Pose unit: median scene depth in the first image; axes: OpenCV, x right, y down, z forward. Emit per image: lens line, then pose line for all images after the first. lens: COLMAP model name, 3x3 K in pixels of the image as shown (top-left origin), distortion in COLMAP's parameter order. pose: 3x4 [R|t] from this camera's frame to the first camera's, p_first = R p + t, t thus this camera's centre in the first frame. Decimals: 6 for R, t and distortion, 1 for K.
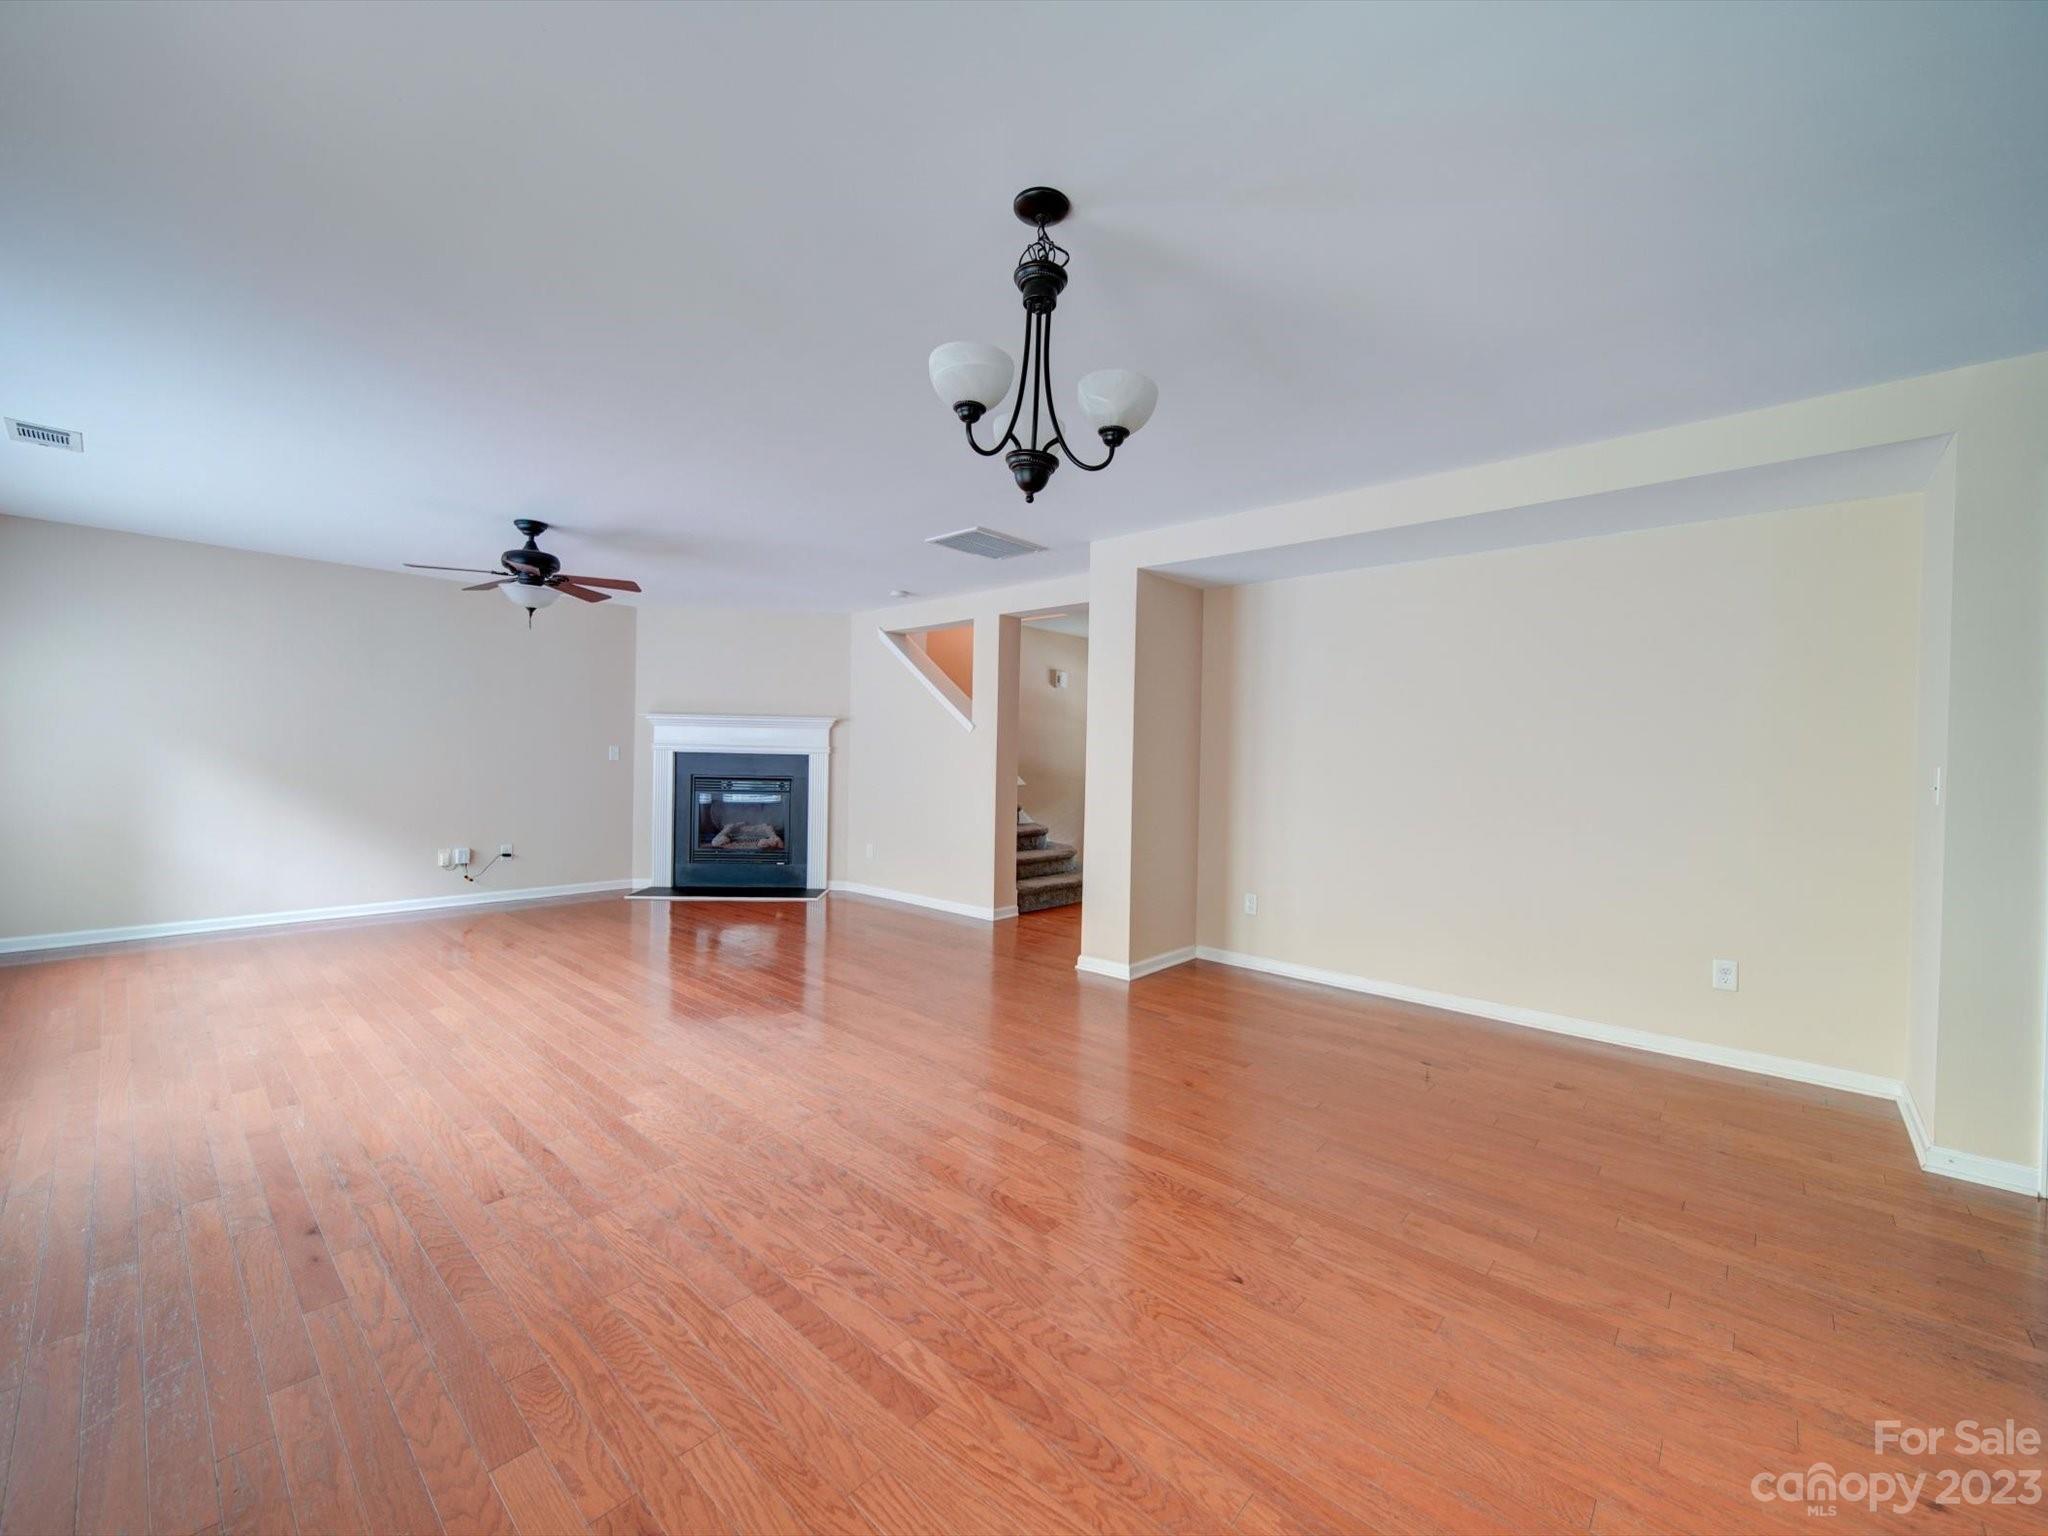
lens RADIAL K [[813.4, 0, 1032.4], [0, 813.4, 766.5], [0, 0, 1]] dist [0.000109, -0.000459]
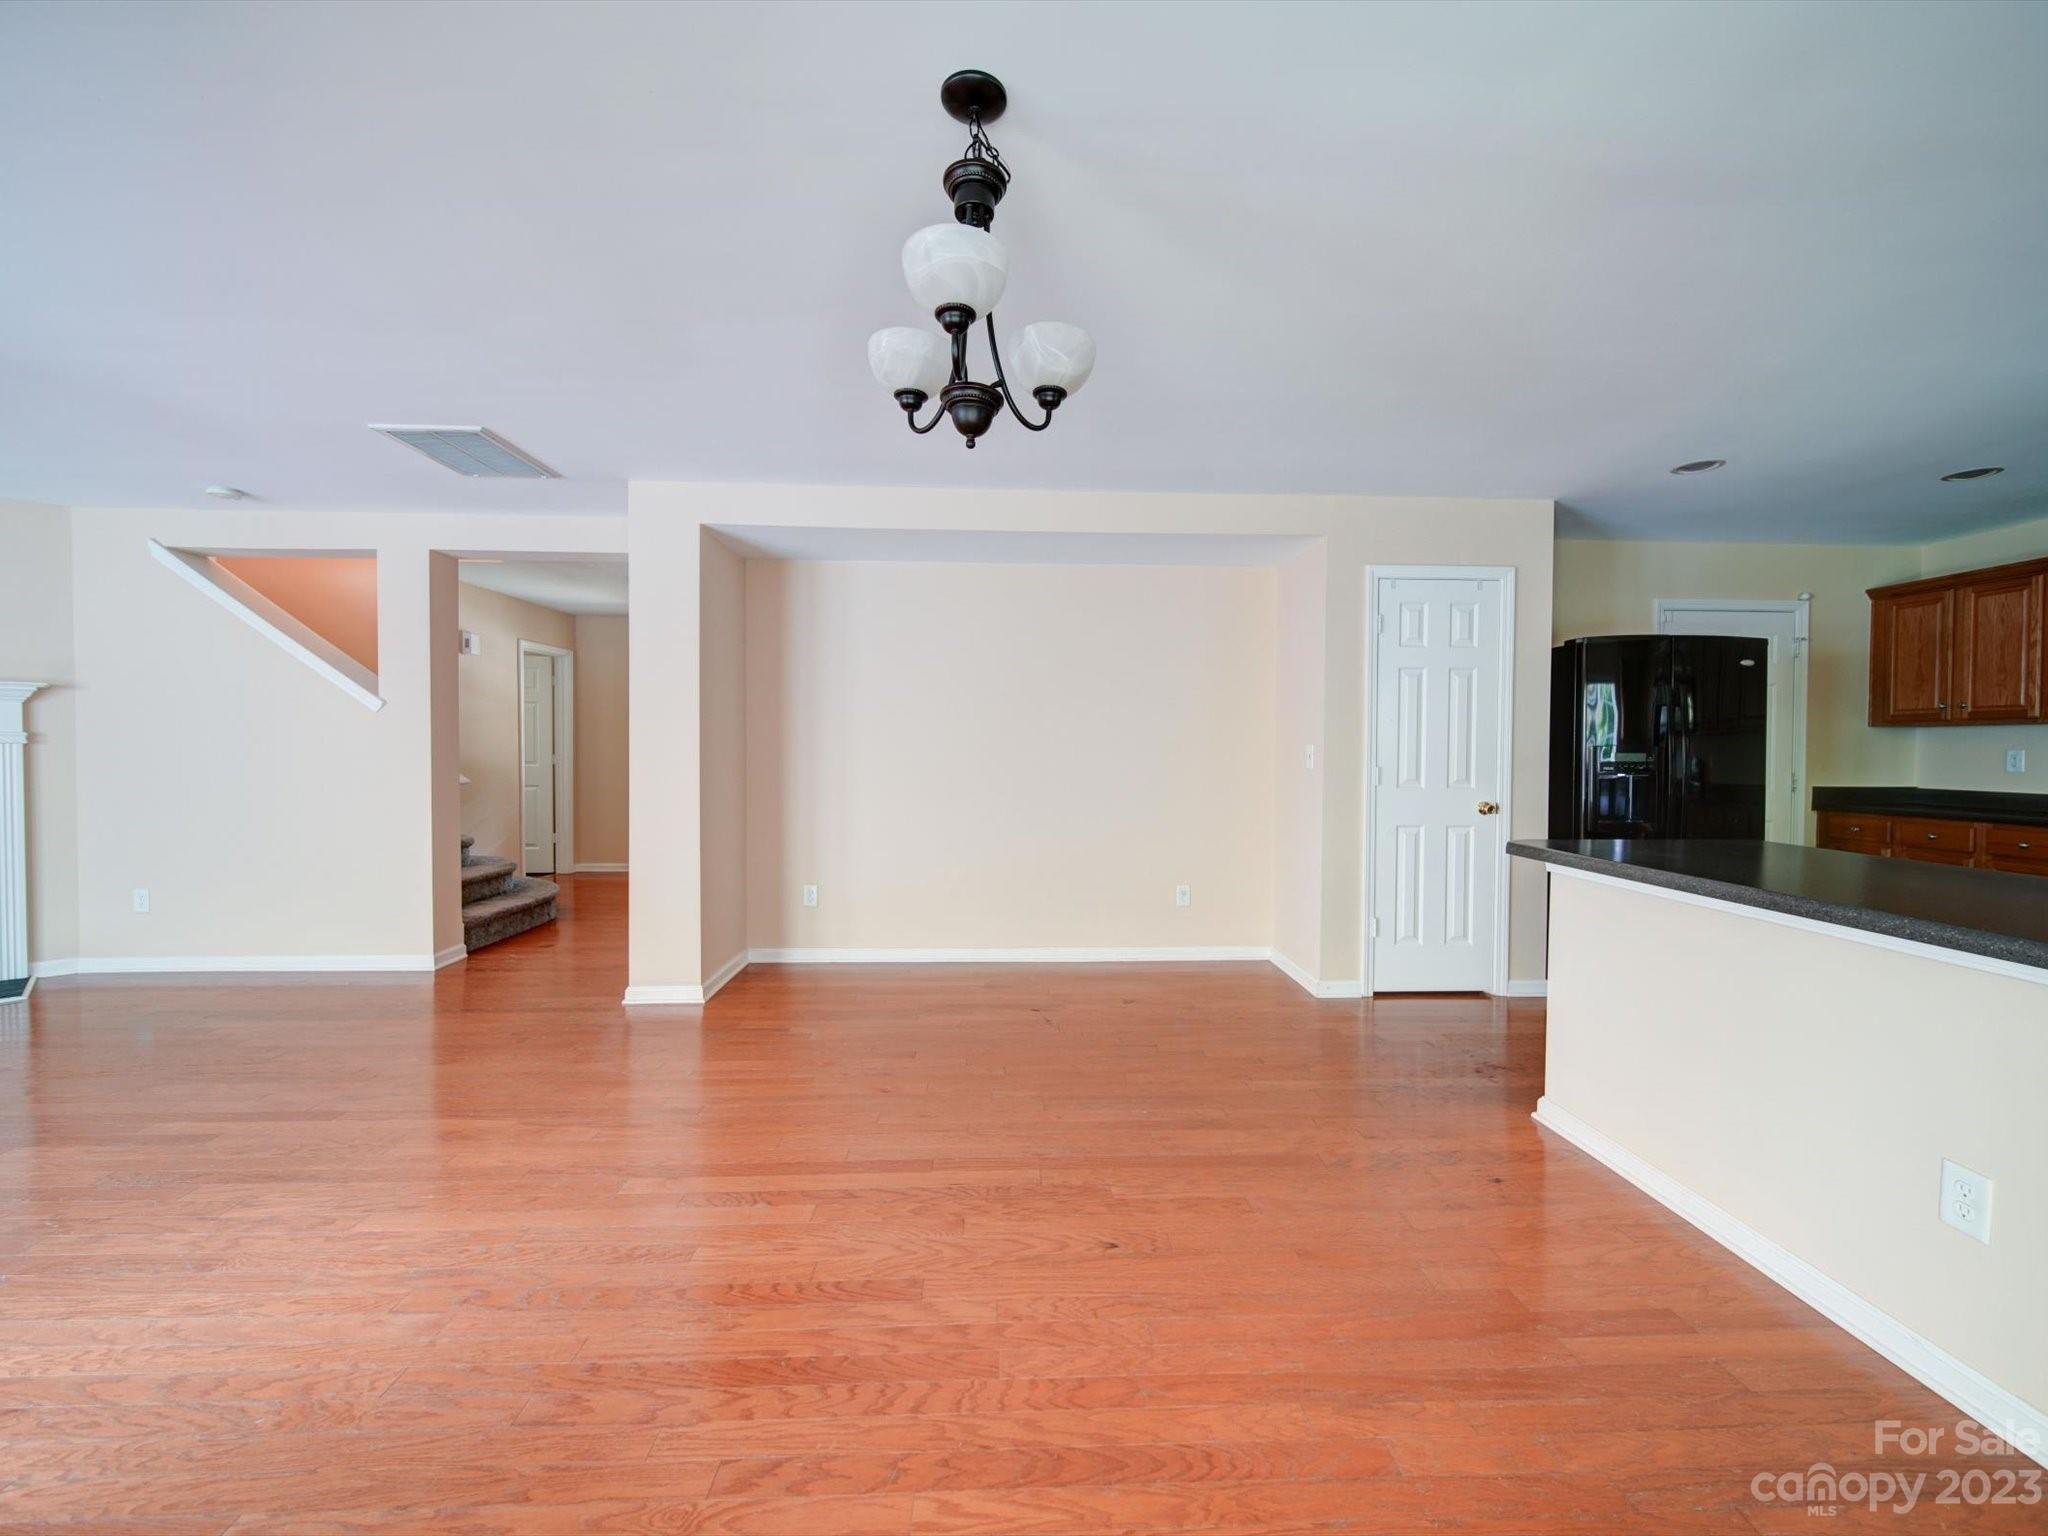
lens RADIAL K [[813.4, 0, 1031.2], [0, 813.4, 766.9], [0, 0, 1]] dist [0.000109, -0.000459]
pose [[0.716420, -0.032464, 0.696913, -0.215266], [0.017159, 0.999435, 0.028917, -0.006280], [-0.697458, -0.008758, 0.716572, 0.133870]]
